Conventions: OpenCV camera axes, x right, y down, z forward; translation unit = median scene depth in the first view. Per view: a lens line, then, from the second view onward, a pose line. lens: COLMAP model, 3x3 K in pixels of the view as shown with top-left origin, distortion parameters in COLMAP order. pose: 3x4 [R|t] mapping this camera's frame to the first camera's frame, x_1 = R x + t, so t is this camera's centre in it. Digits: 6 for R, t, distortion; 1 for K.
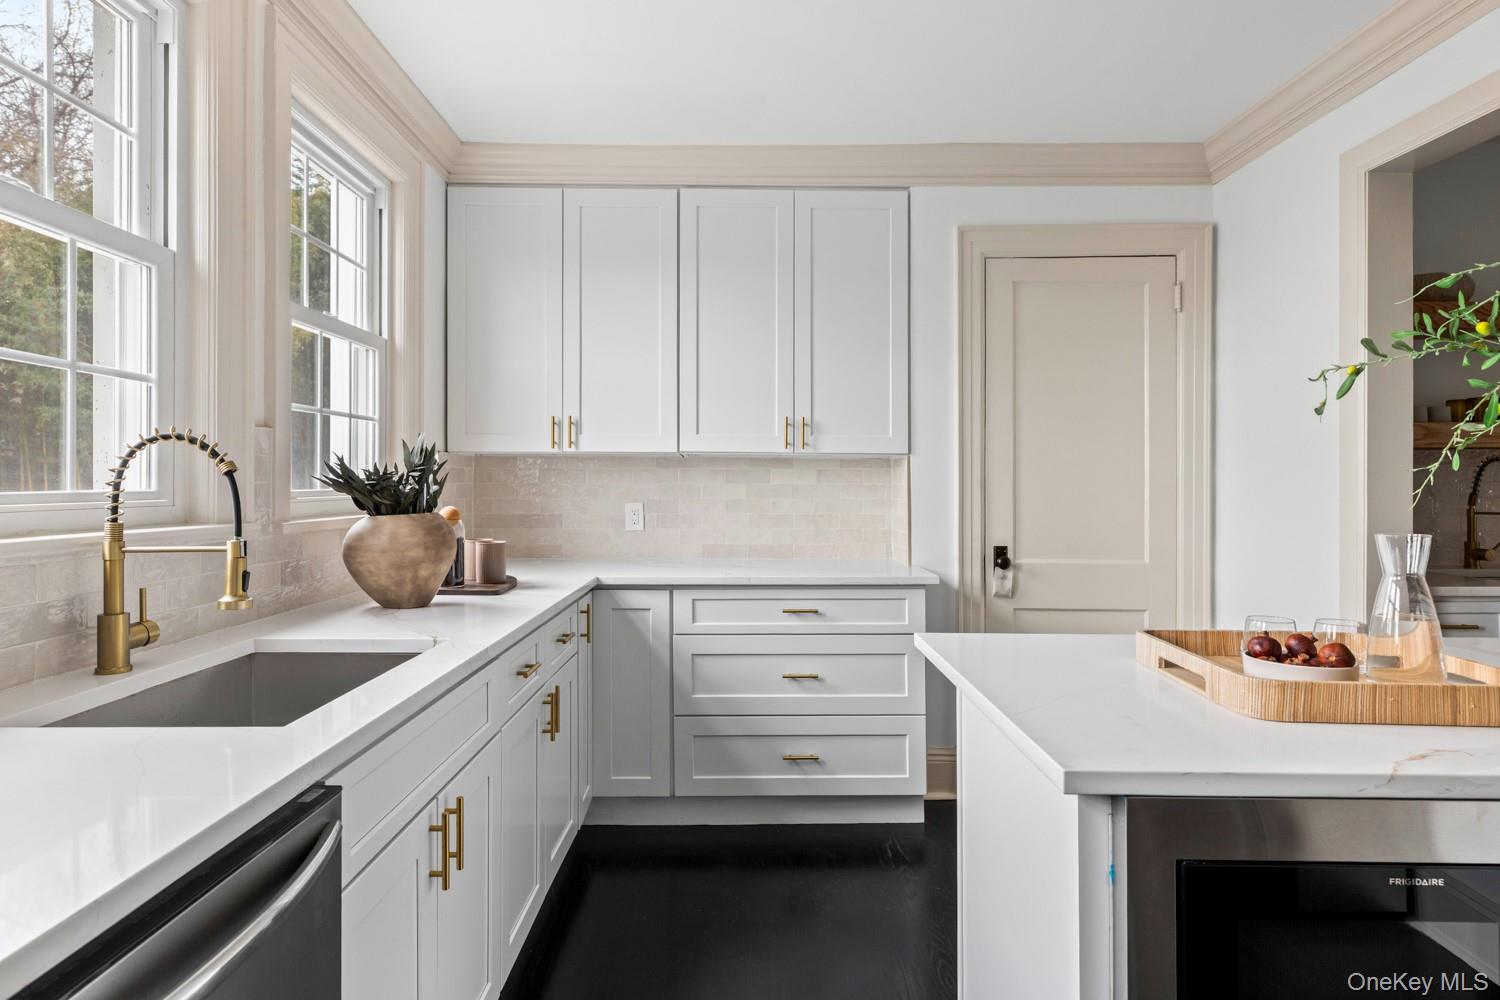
lens RADIAL K [[706.6, 0, 747.9], [0, 706.6, 504.7], [0, 0, 1]] dist [0.003378, -0.000194]
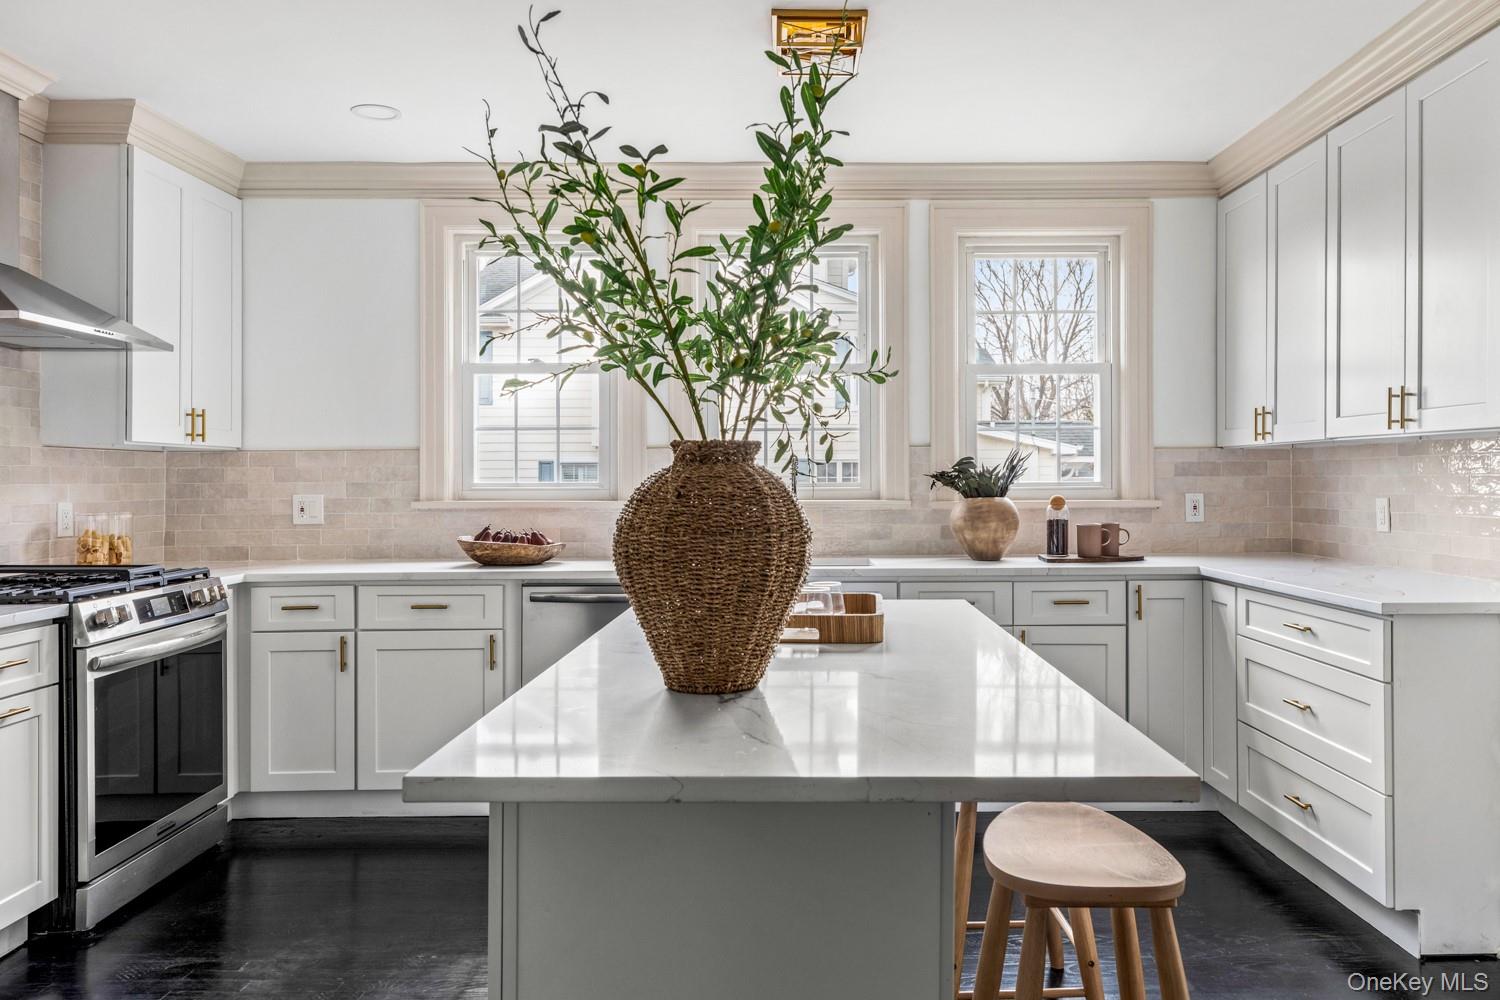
lens RADIAL K [[1087.8, 0, 757.4], [0, 1087.8, 488.8], [0, 0, 1]] dist [-0.033155, -0.001094]
pose [[-0.035980, 0.005881, -0.999335, 1.228028], [-0.005605, 0.999966, 0.006086, -0.017525], [0.999337, 0.005820, -0.035946, 0.356151]]
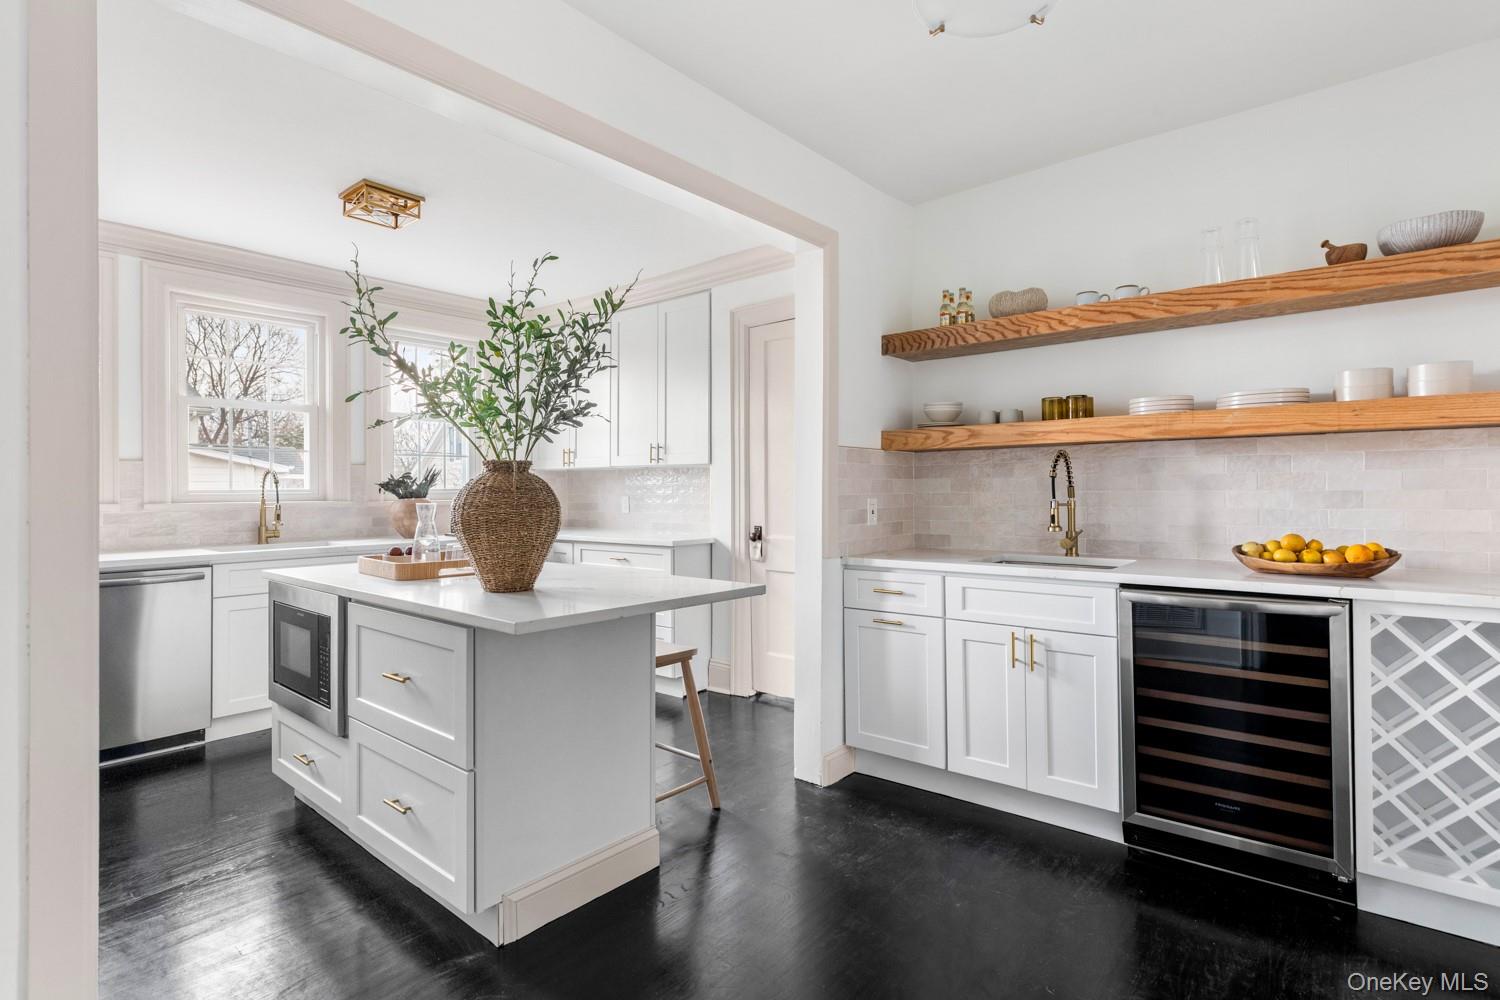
lens RADIAL K [[746.9, 0, 752.7], [0, 746.9, 490.5], [0, 0, 1]] dist [0.002669, 0.000191]
pose [[0.756307, -0.005625, -0.654193, 1.352477], [-0.000478, 0.999958, -0.009151, 0.000401], [0.654217, 0.007234, 0.756272, -0.153737]]
